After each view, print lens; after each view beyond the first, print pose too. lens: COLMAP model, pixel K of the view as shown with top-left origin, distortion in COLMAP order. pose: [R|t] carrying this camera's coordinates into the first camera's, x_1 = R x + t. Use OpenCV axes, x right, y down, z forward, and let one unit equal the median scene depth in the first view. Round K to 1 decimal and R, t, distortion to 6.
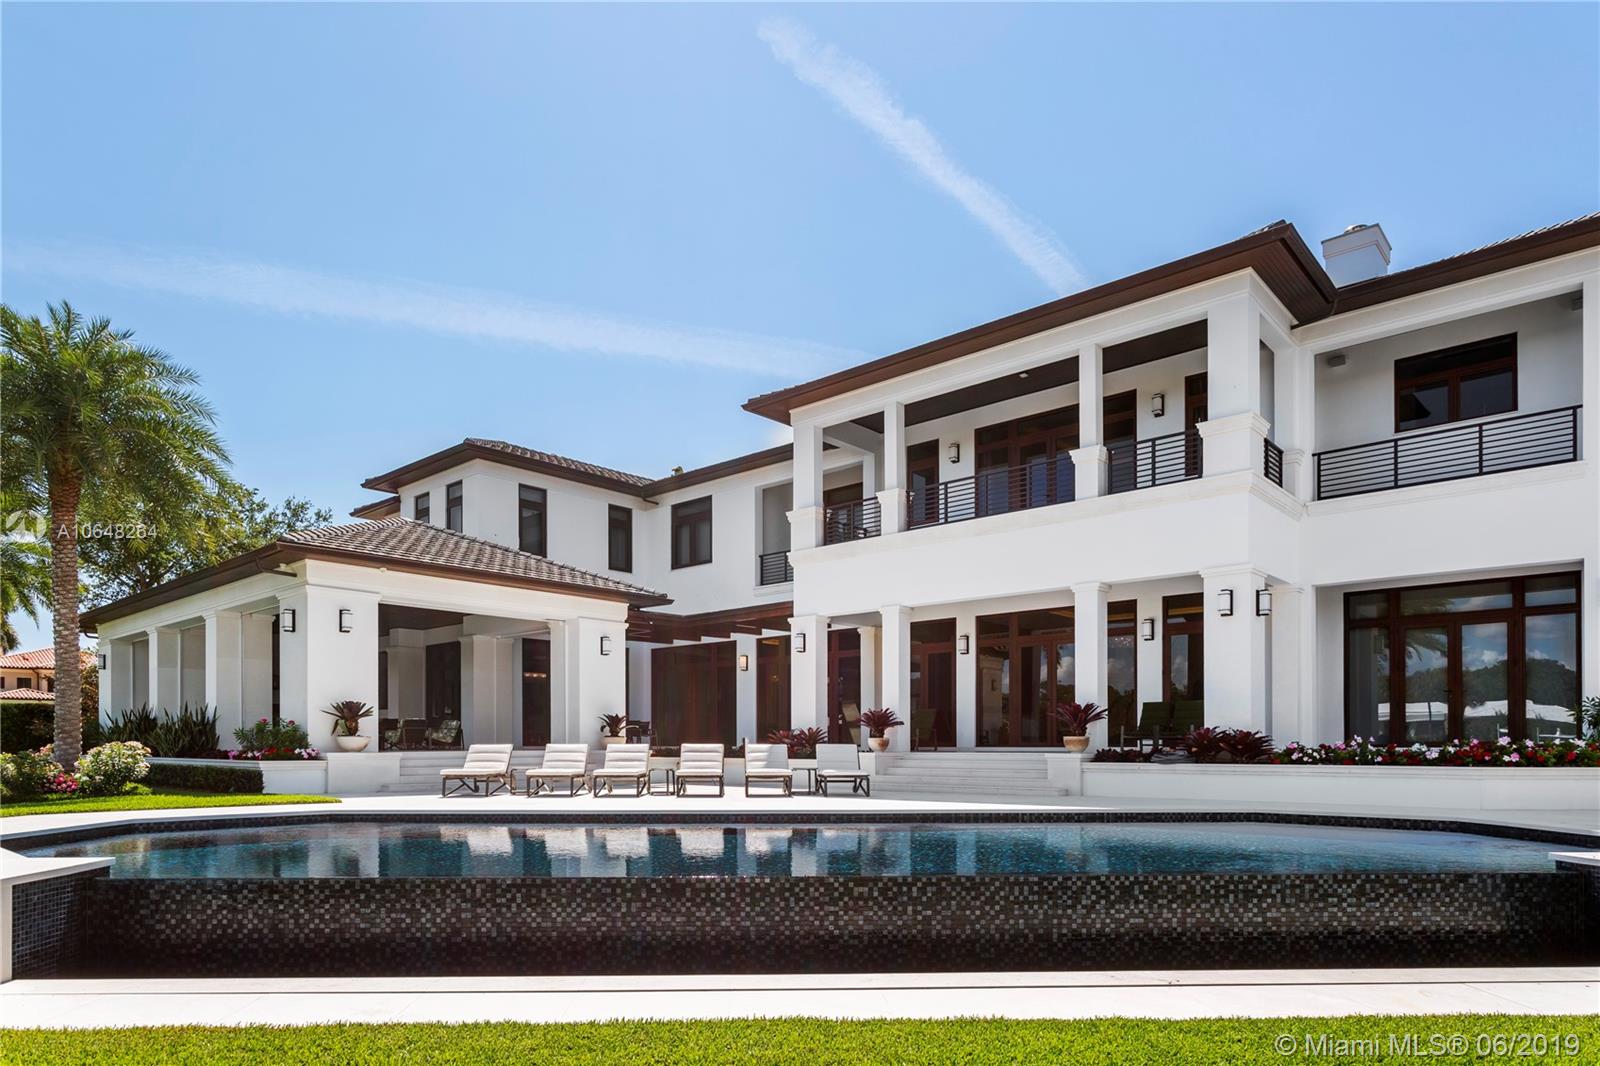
lens RADIAL K [[961.1, 0, 798.8], [0, 961.1, 750.5], [0, 0, 1]] dist [-0.004708, -0.001530]
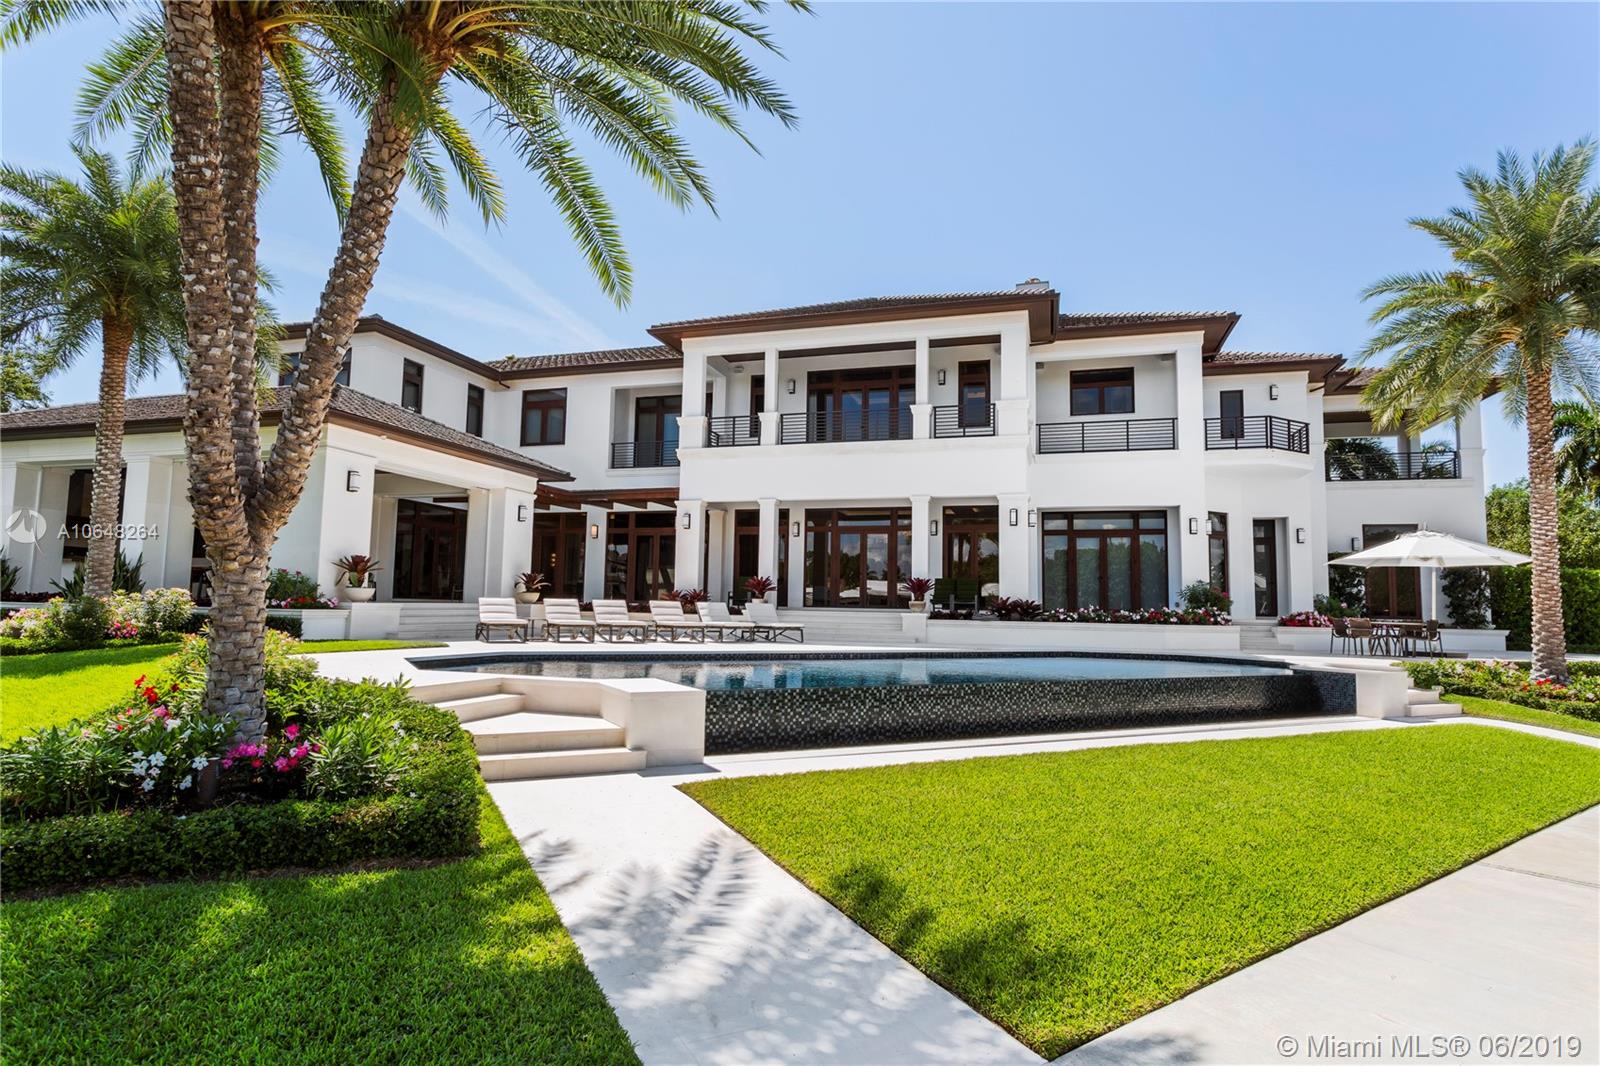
lens RADIAL K [[875.2, 0, 800.0], [0, 875.2, 533.0], [0, 0, 1]] dist [0.000562, 0.000206]
pose [[0.899948, 0.053846, 0.432659, -0.427284], [-0.016379, 0.995819, -0.089864, 0.004171], [-0.435689, 0.073786, 0.897068, -0.106511]]
